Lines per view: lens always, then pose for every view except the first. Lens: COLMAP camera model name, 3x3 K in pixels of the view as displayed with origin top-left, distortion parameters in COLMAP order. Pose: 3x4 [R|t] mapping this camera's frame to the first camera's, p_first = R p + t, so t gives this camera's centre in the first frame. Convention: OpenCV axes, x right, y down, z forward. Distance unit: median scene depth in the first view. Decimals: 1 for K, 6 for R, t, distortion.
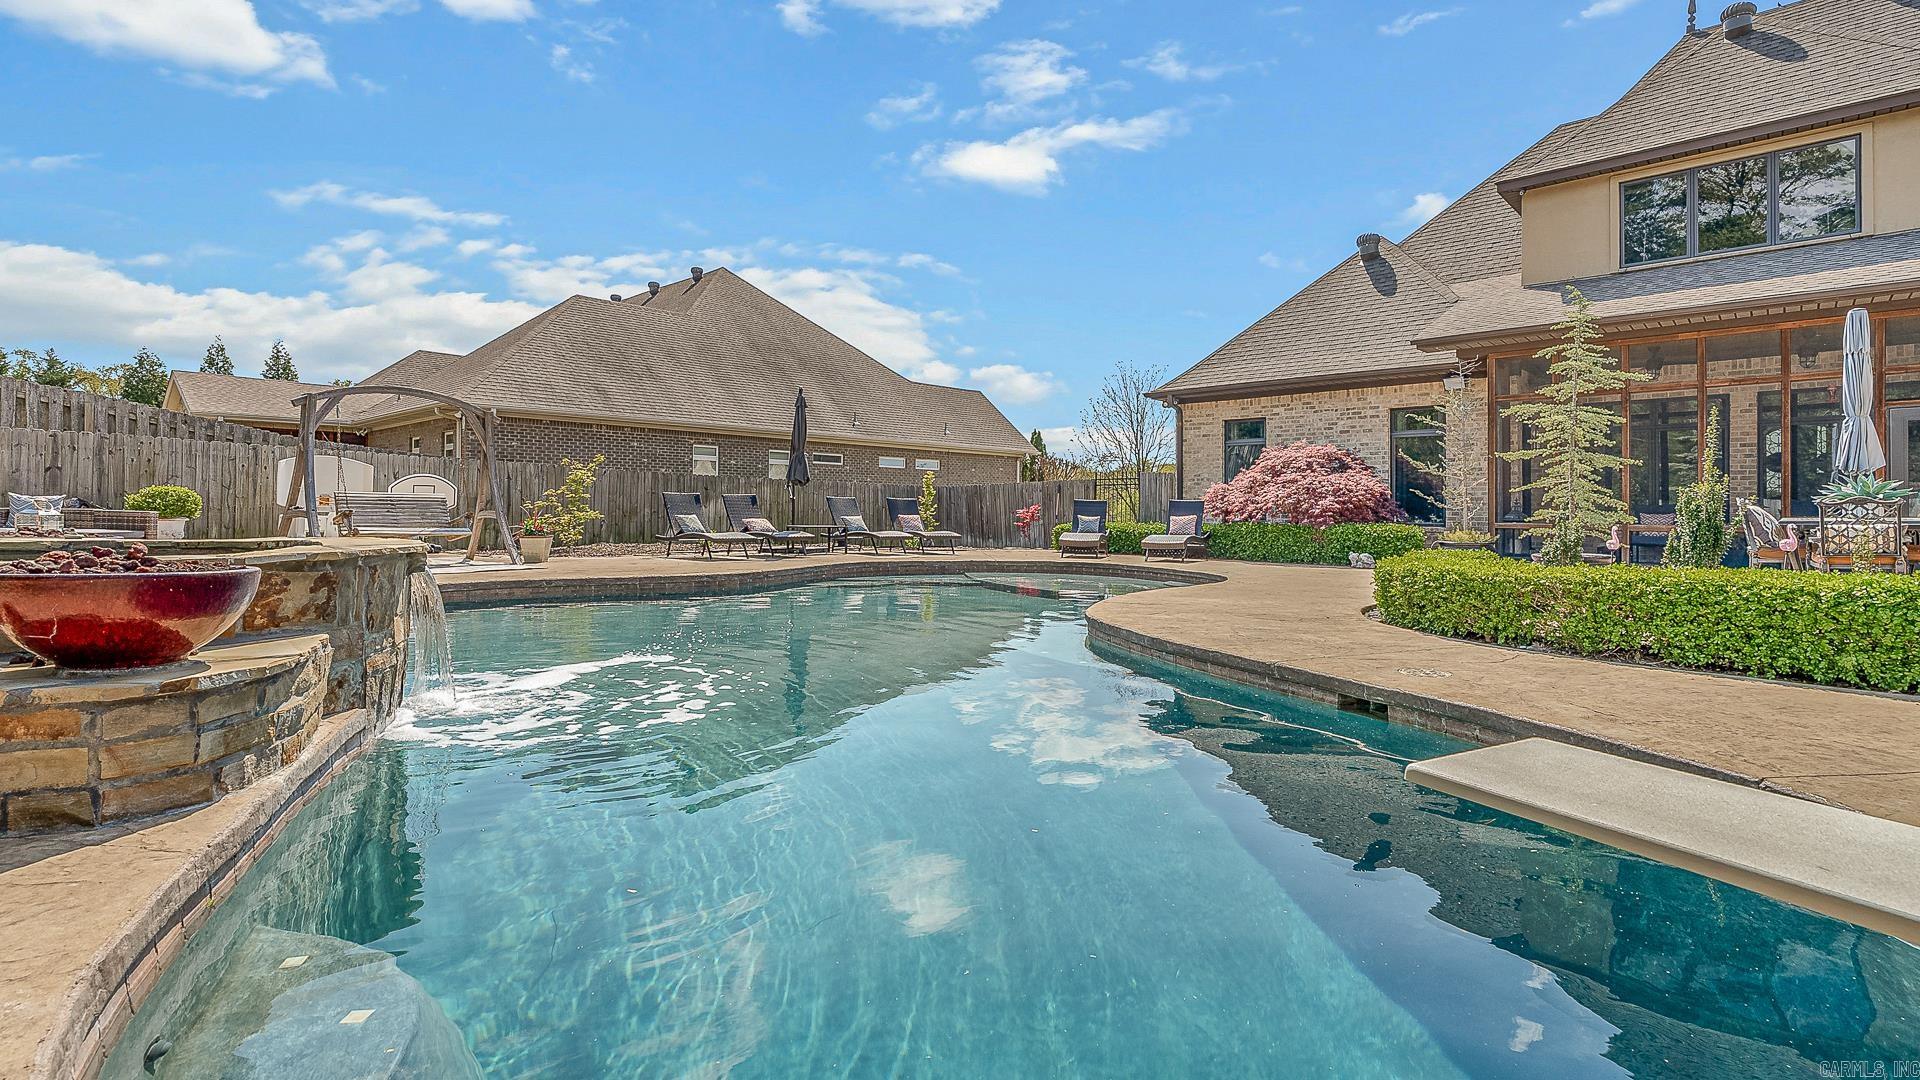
lens RADIAL K [[886.7, 0, 967.0], [0, 886.7, 511.3], [0, 0, 1]] dist [0.000276, 0.000116]
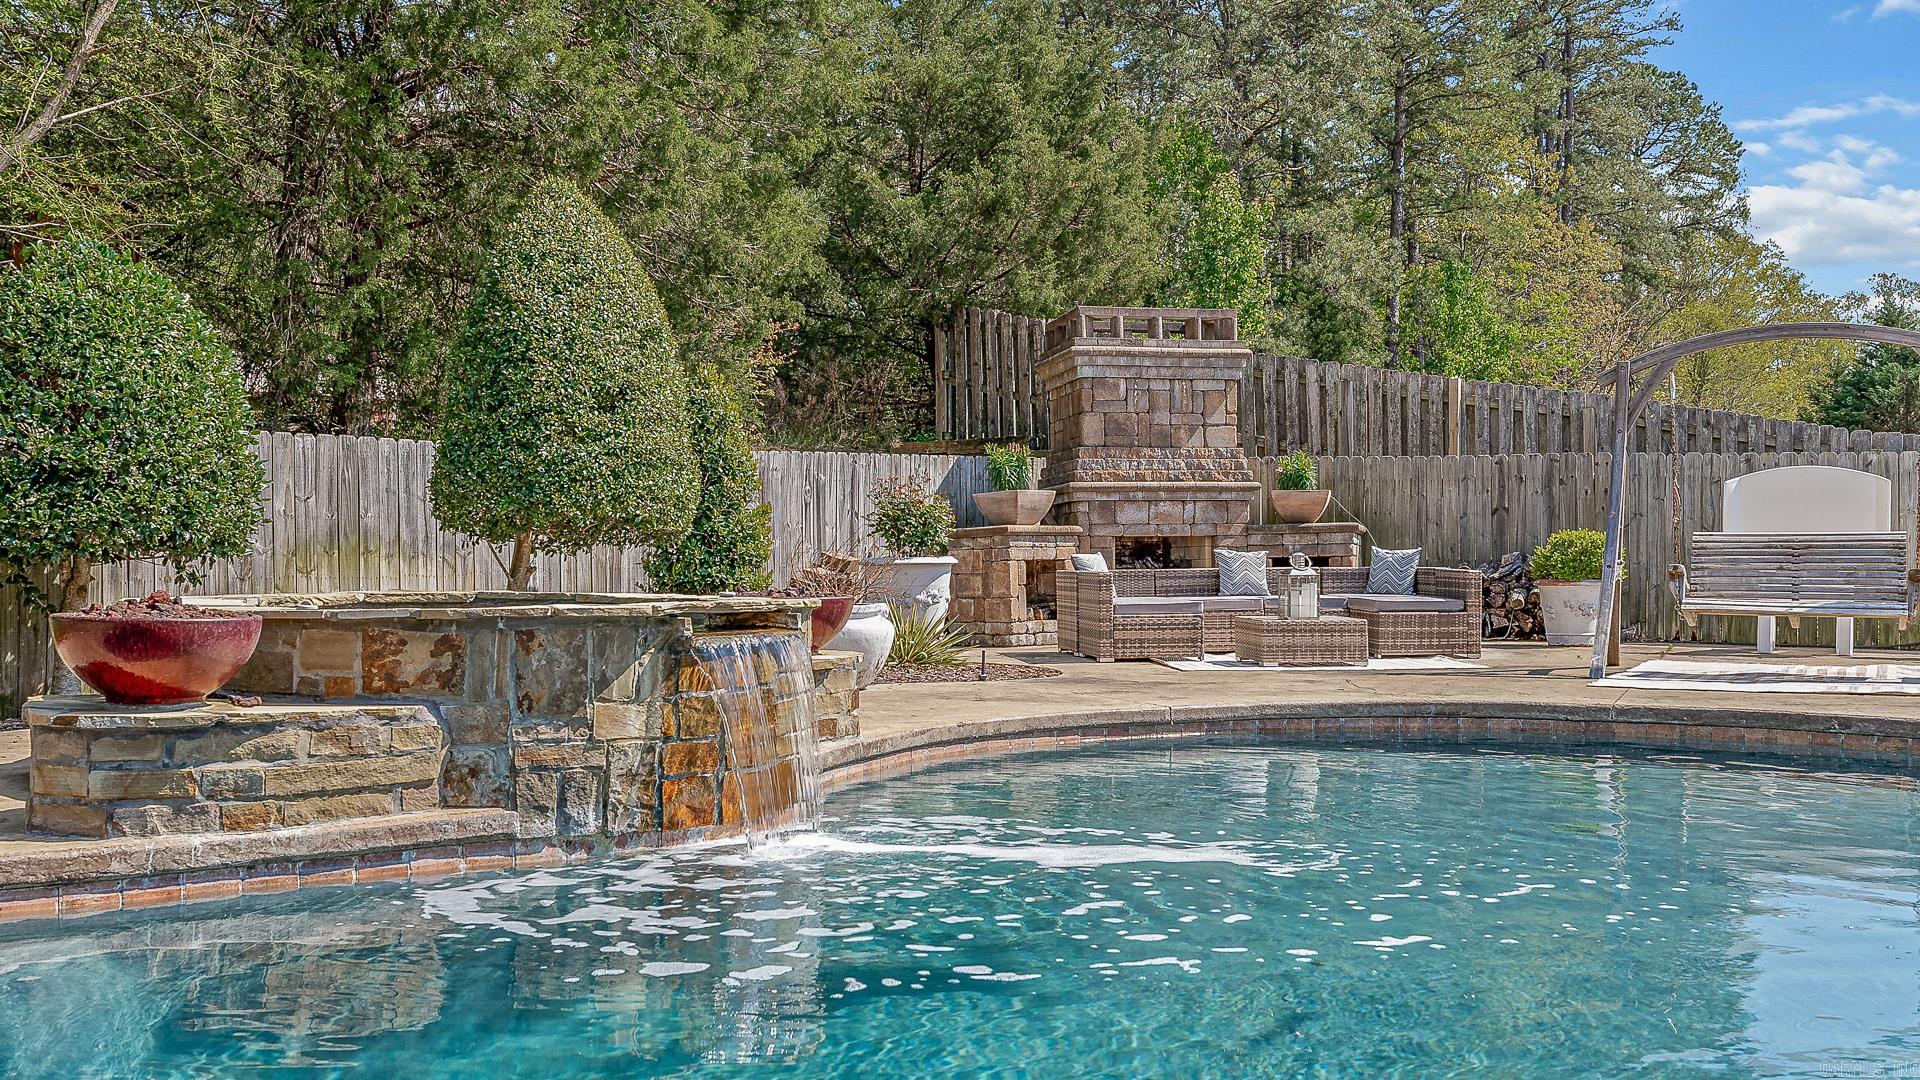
lens RADIAL K [[1823.6, 0, 960.0], [0, 1823.6, 540.0], [0, 0, 1]] dist [0.014235, -0.000904]
pose [[0.172132, -0.022795, -0.984810, 0.308545], [0.003371, 0.999740, -0.022552, 0.006091], [0.985068, 0.000562, 0.172164, 0.345206]]
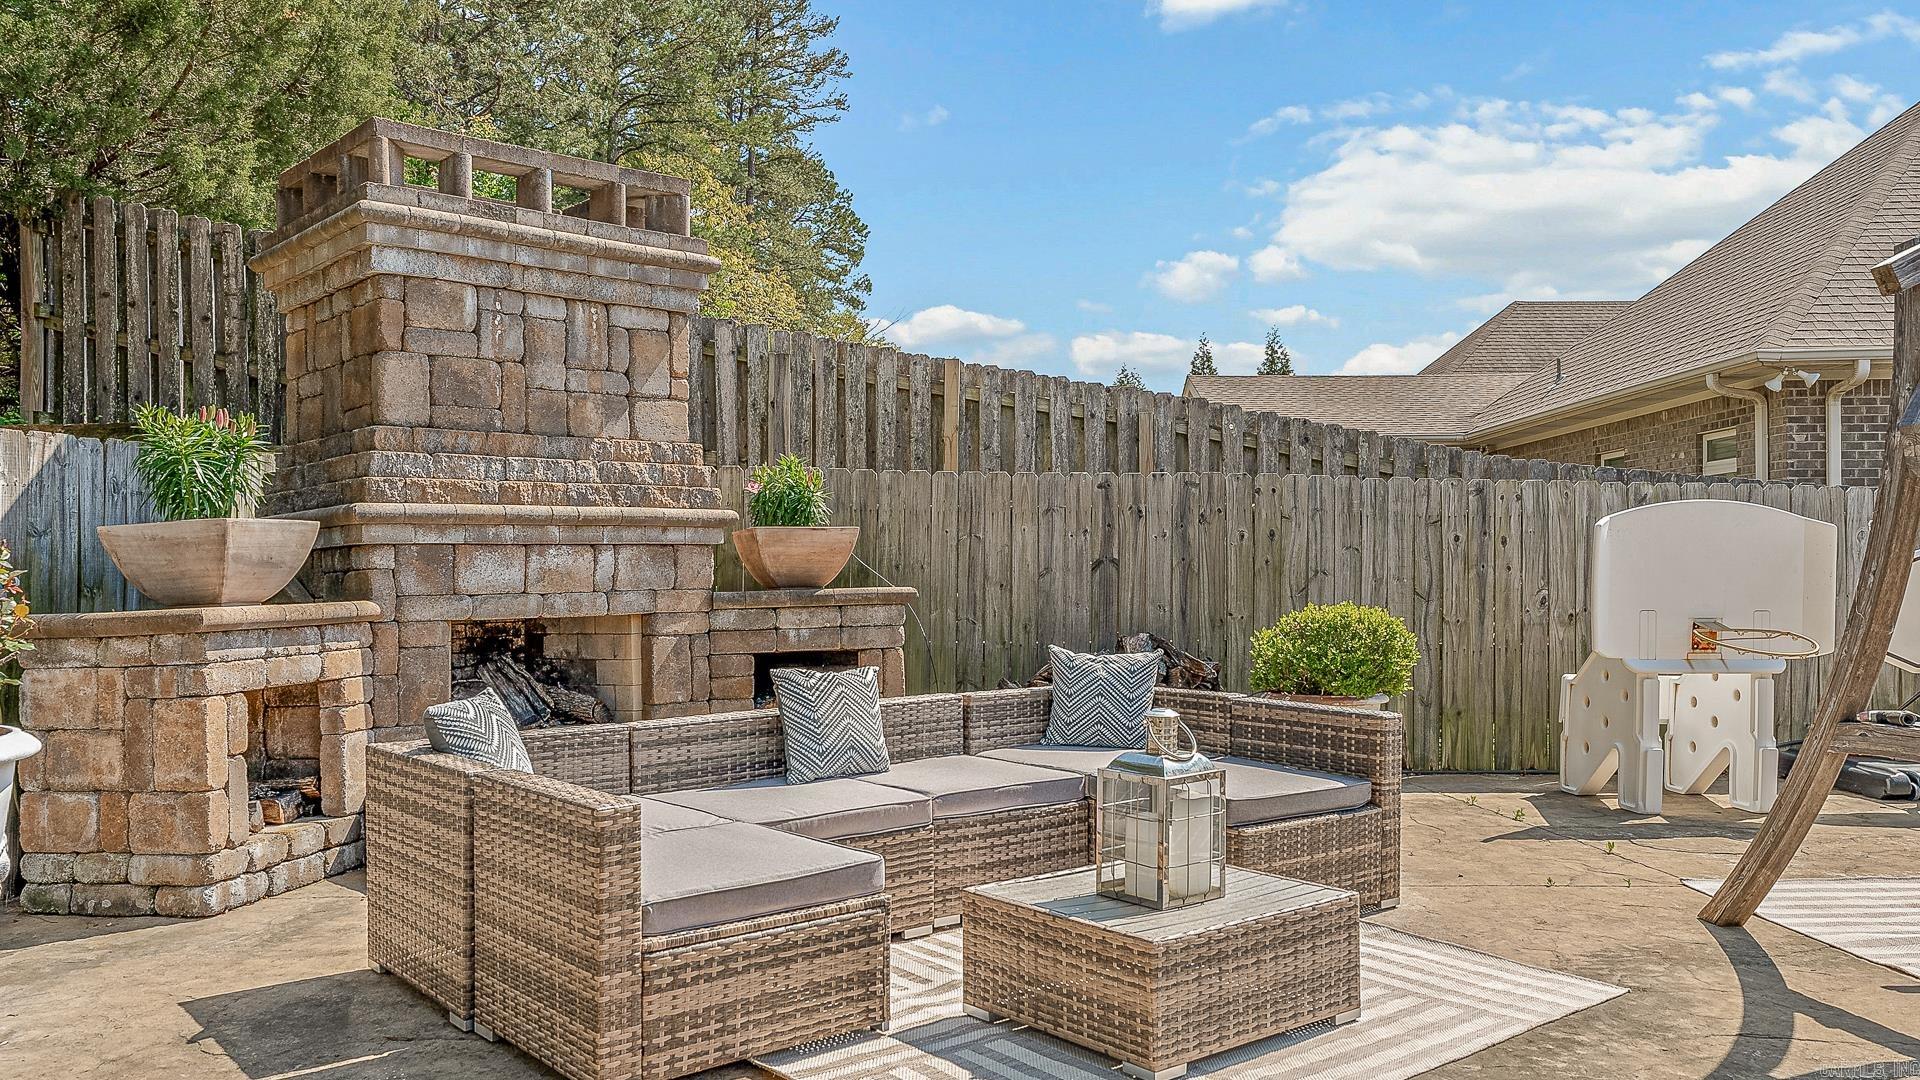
lens RADIAL K [[1437.4, 0, 960.5], [0, 1437.4, 532.1], [0, 0, 1]] dist [0.003458, 0.002832]
pose [[0.660616, -0.036798, -0.749822, -0.572381], [0.014187, 0.999232, -0.036539, -0.039767], [0.750590, 0.013500, 0.660630, 0.504757]]
